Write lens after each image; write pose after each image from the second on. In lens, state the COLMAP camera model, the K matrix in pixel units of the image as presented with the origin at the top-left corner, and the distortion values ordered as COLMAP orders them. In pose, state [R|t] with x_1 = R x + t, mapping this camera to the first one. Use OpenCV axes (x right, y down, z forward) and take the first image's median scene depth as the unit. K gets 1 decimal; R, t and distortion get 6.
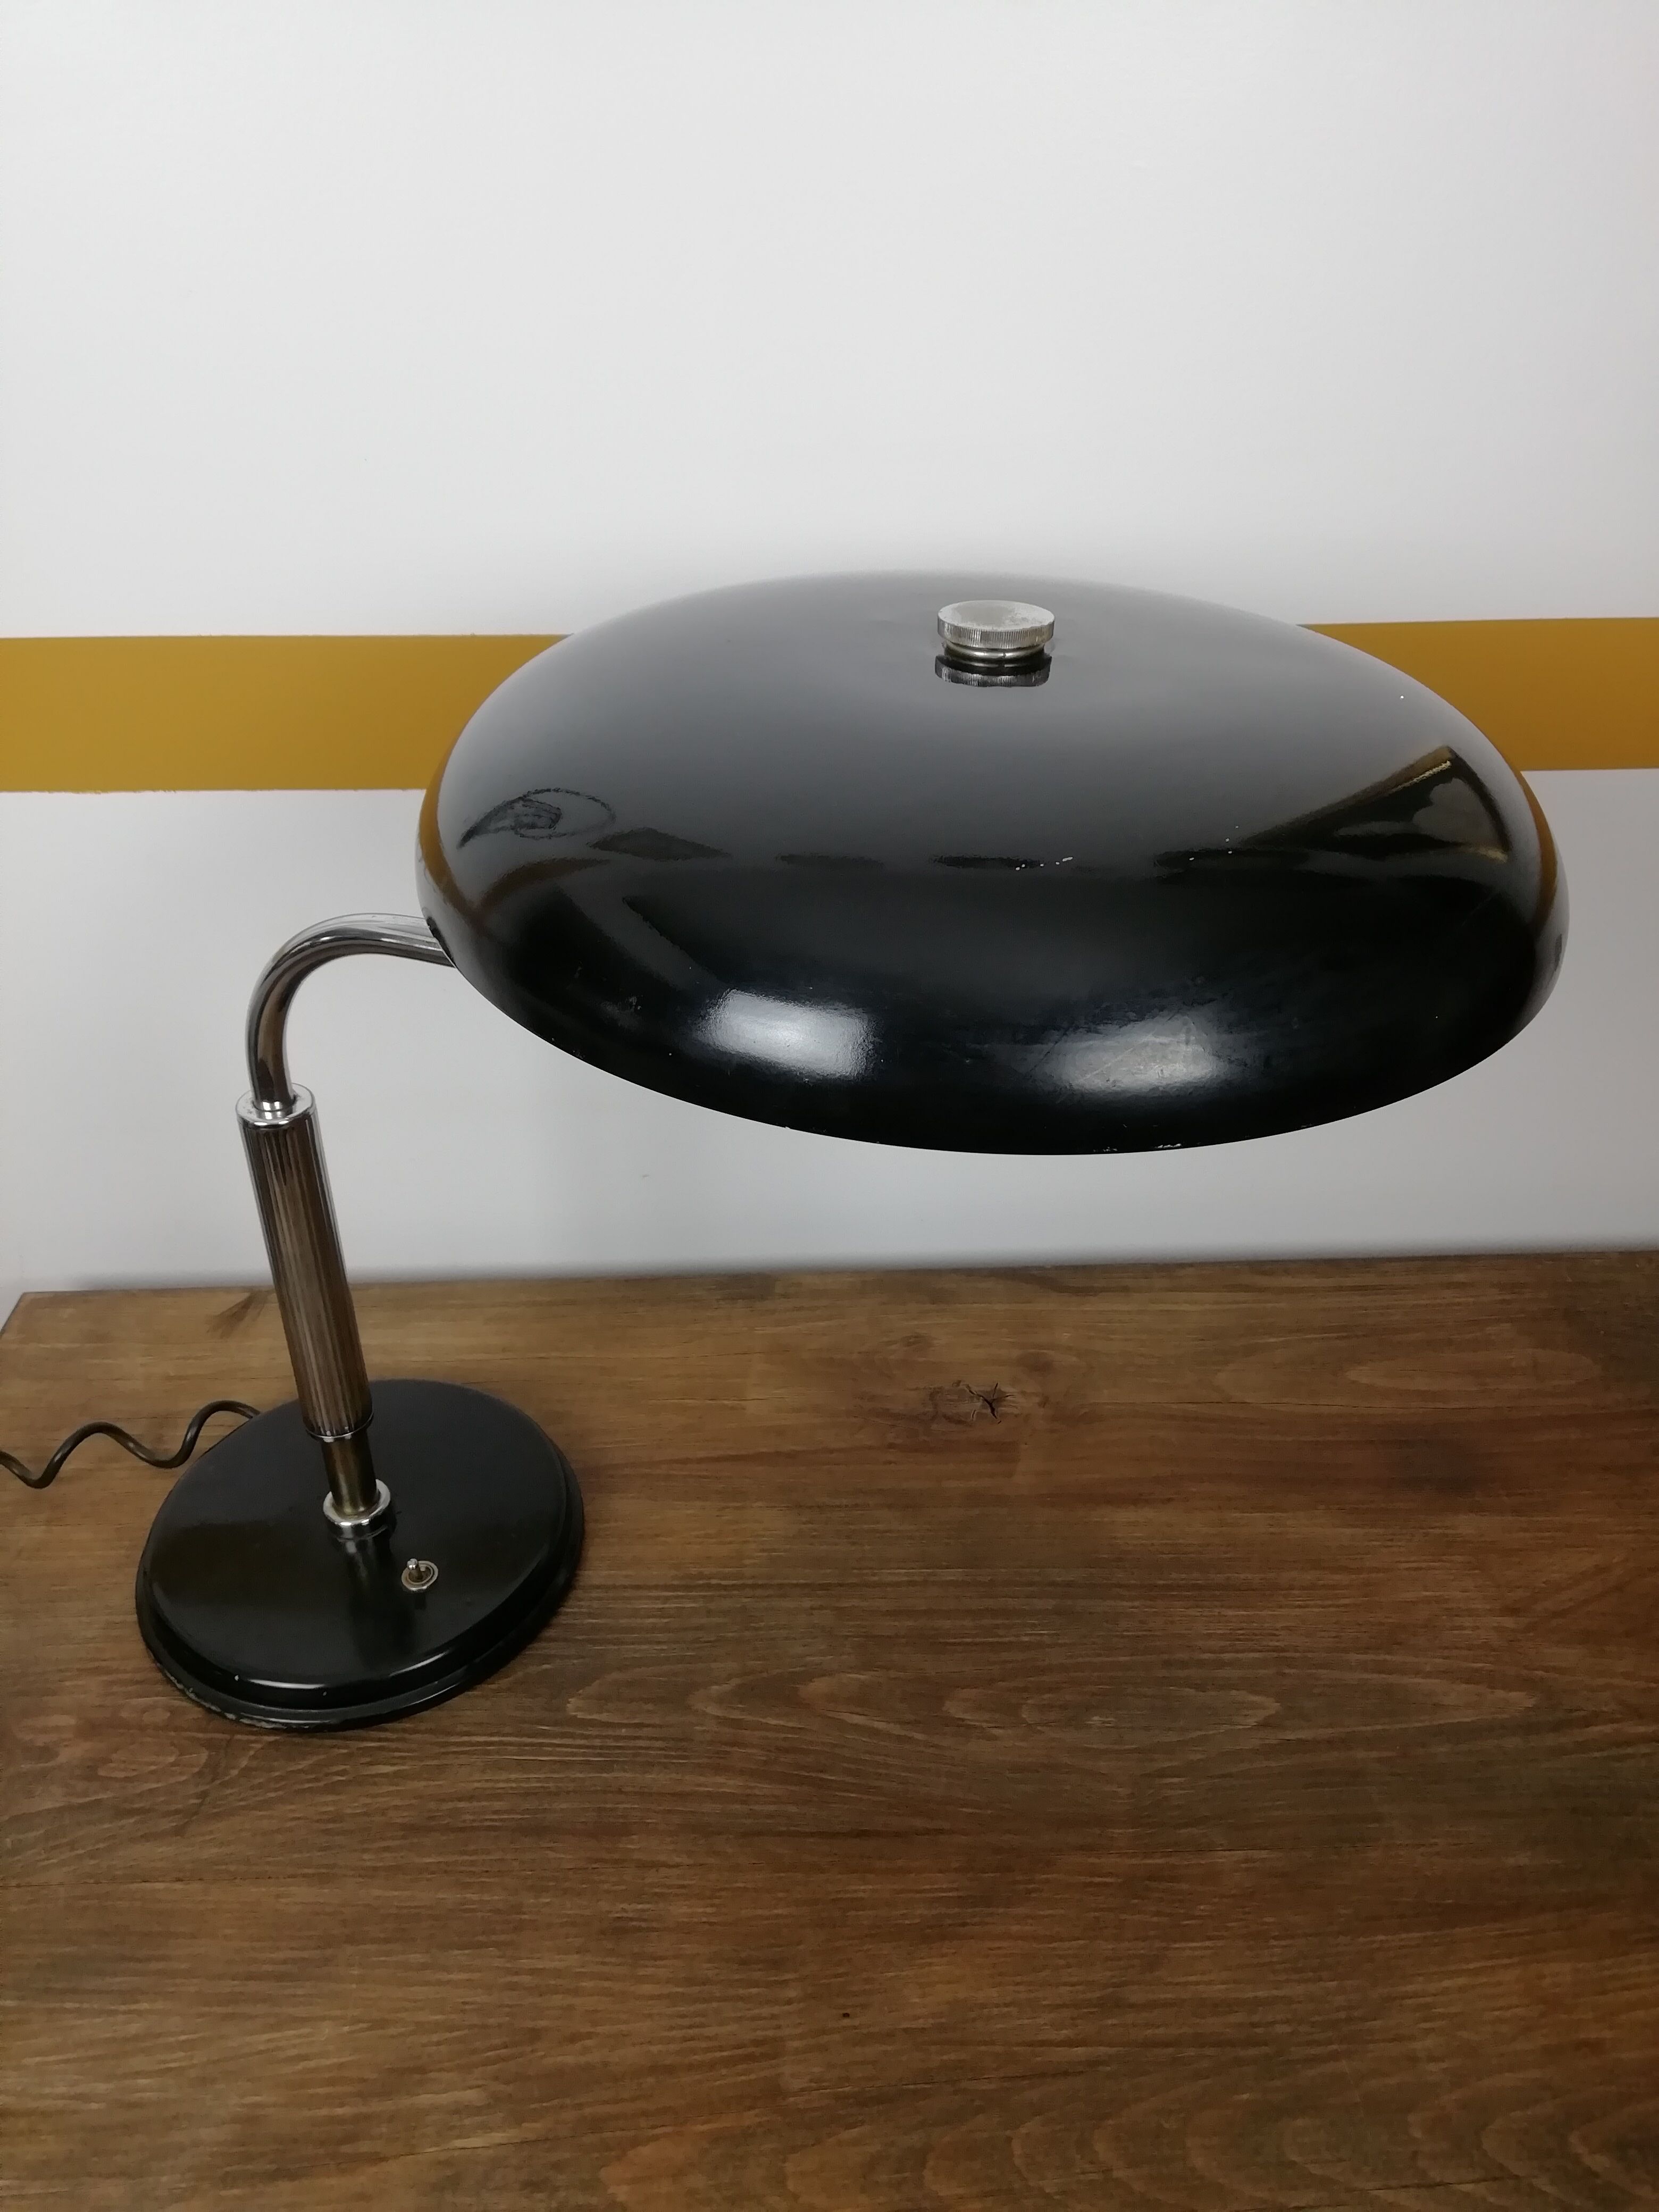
lens RADIAL K [[1652.1, 0, 833.4], [0, 1652.1, 1109.3], [0, 0, 1]] dist [-0.016238, 0.028837]
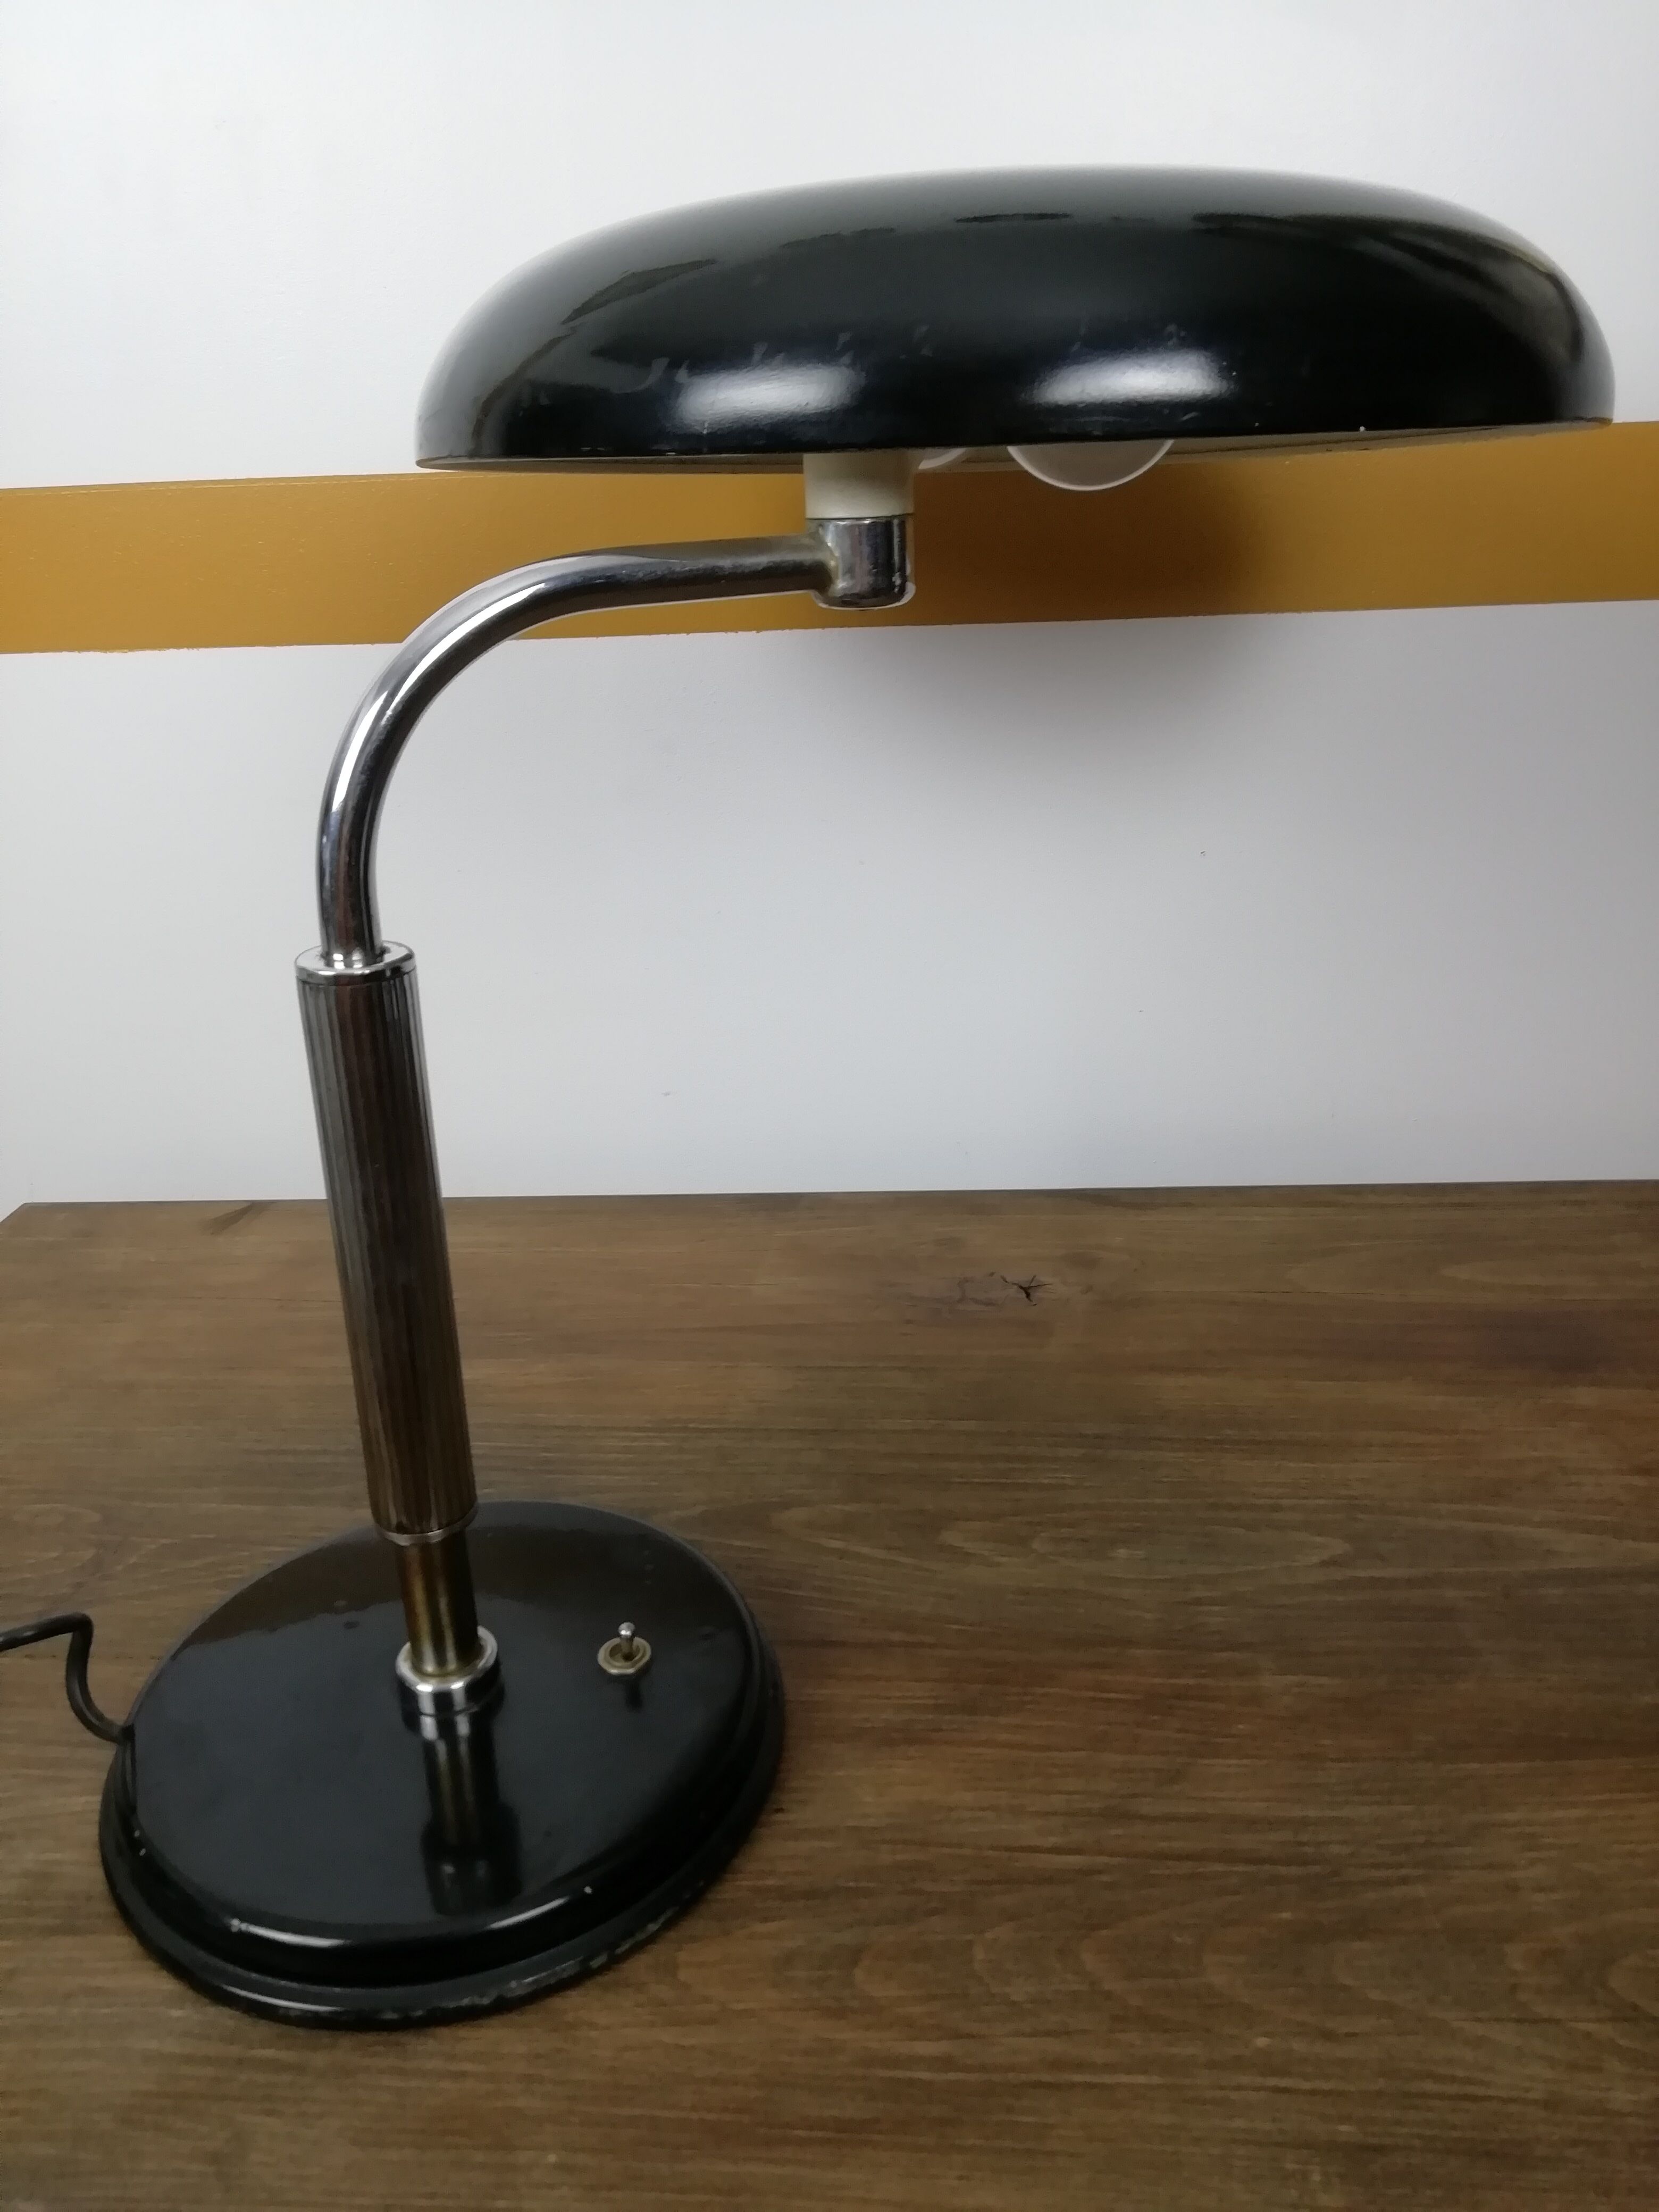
lens RADIAL K [[1633.5, 0, 831.1], [0, 1633.5, 1122.1], [0, 0, 1]] dist [0.004804, 0.002624]
pose [[0.994978, -0.005430, -0.099946, 0.101274], [-0.013473, 0.982176, -0.187480, 0.328403], [0.099183, 0.187885, 0.977170, 0.143819]]
